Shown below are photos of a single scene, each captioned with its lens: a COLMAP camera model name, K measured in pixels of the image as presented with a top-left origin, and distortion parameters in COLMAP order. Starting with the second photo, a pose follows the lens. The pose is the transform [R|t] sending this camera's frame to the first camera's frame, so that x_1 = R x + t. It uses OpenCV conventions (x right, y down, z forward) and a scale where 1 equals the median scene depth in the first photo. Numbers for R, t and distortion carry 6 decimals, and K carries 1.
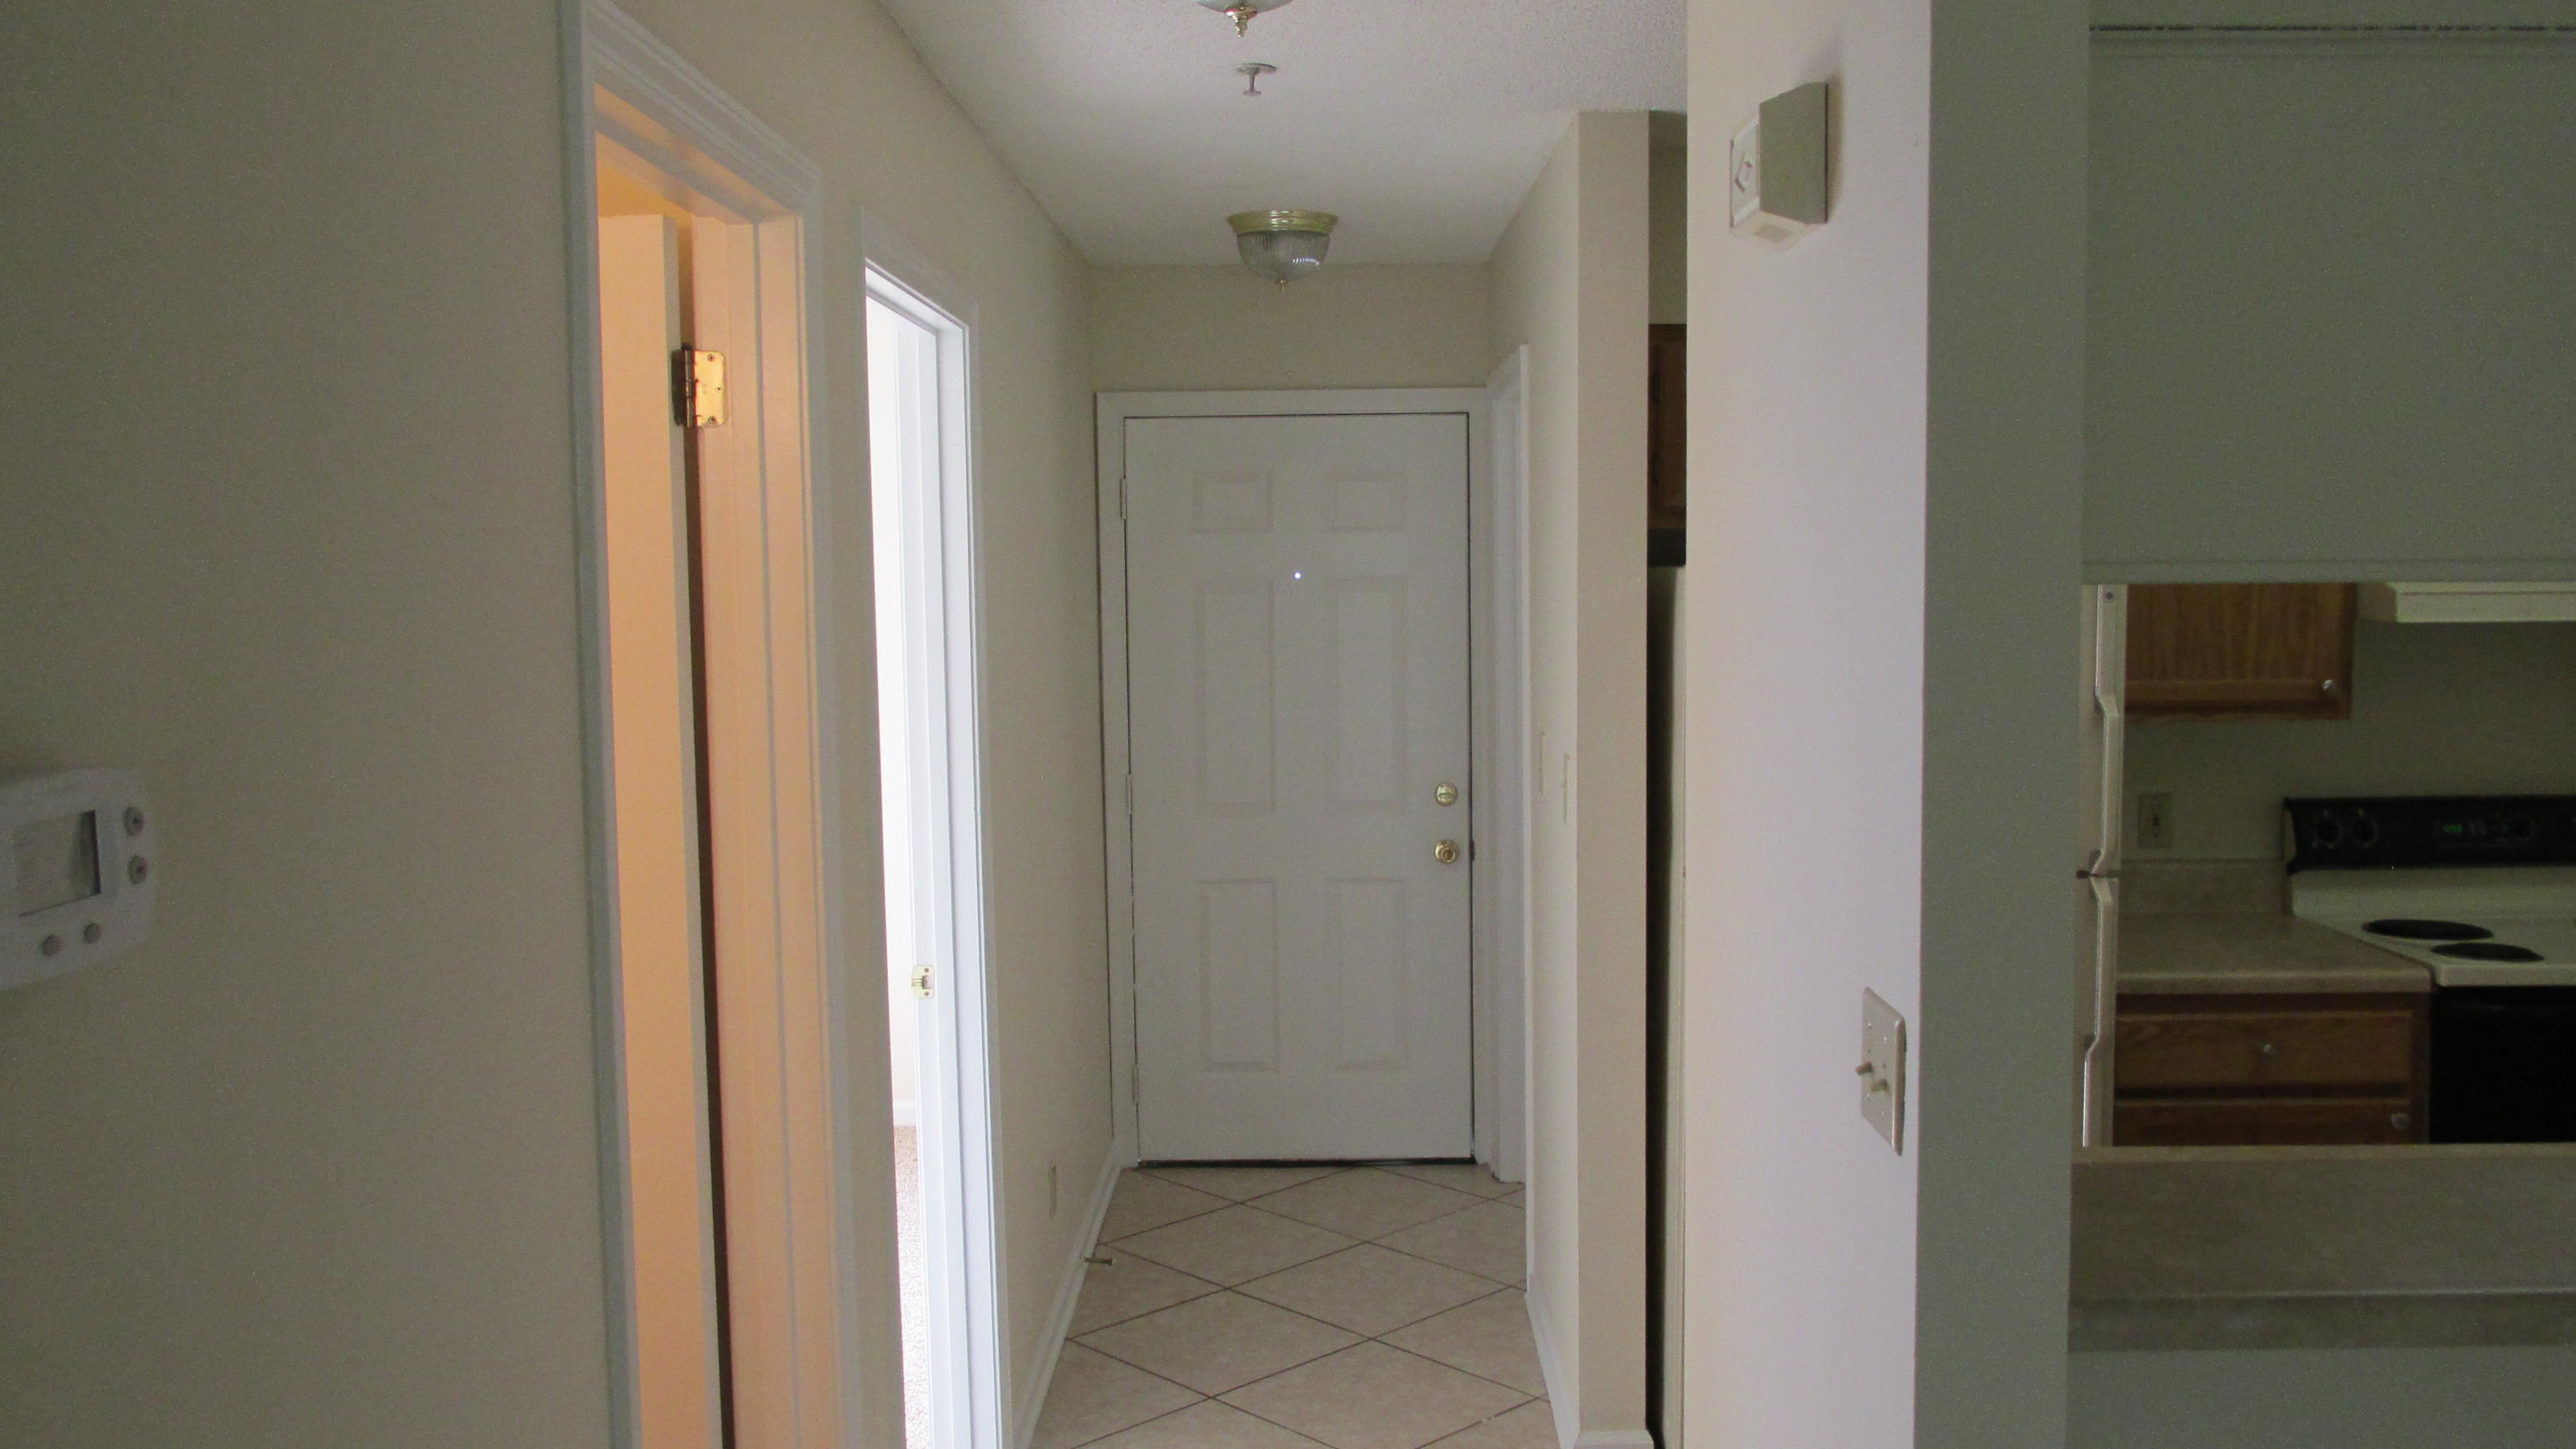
lens RADIAL K [[2143.3, 0, 1288.0], [0, 2143.3, 724.5], [0, 0, 1]] dist [-0.019850, -0.002915]
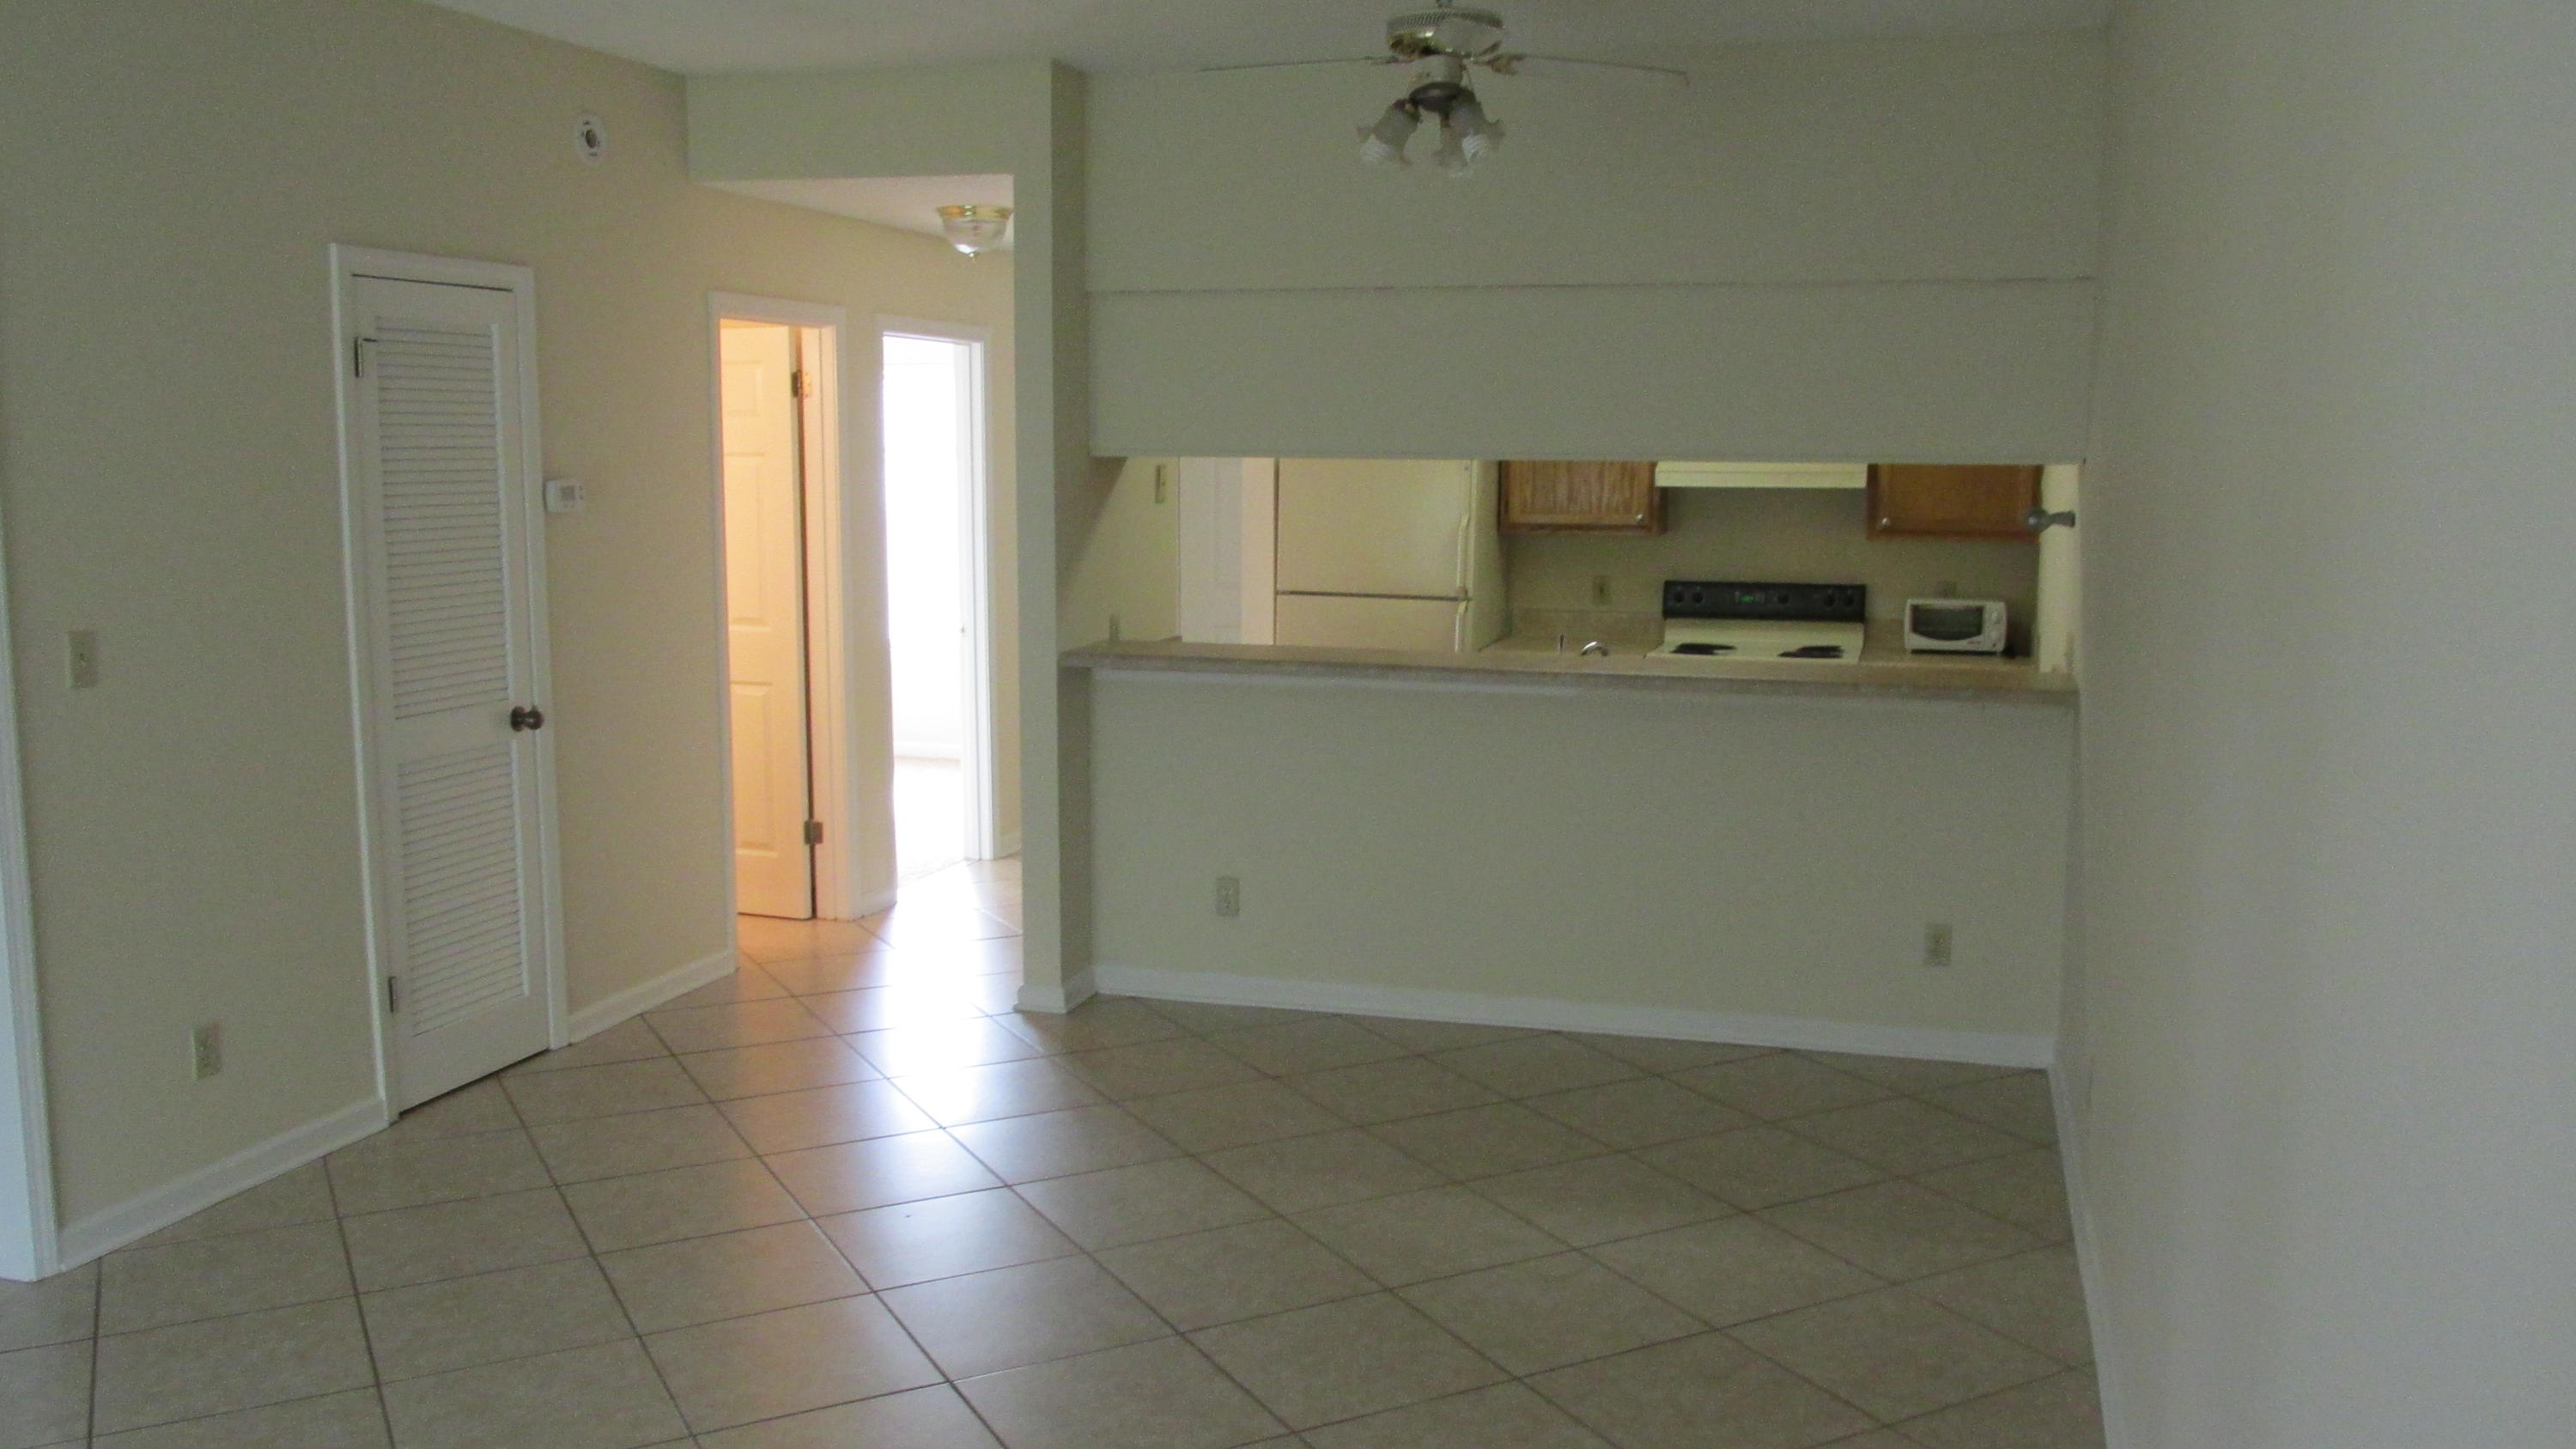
lens RADIAL K [[2143.3, 0, 1288.0], [0, 2143.3, 724.5], [0, 0, 1]] dist [-0.019850, -0.002915]
pose [[0.961984, 0.048540, -0.268758, 0.710537], [-0.034115, 0.997728, 0.058089, 0.067928], [0.270967, -0.046712, 0.961454, -1.004413]]
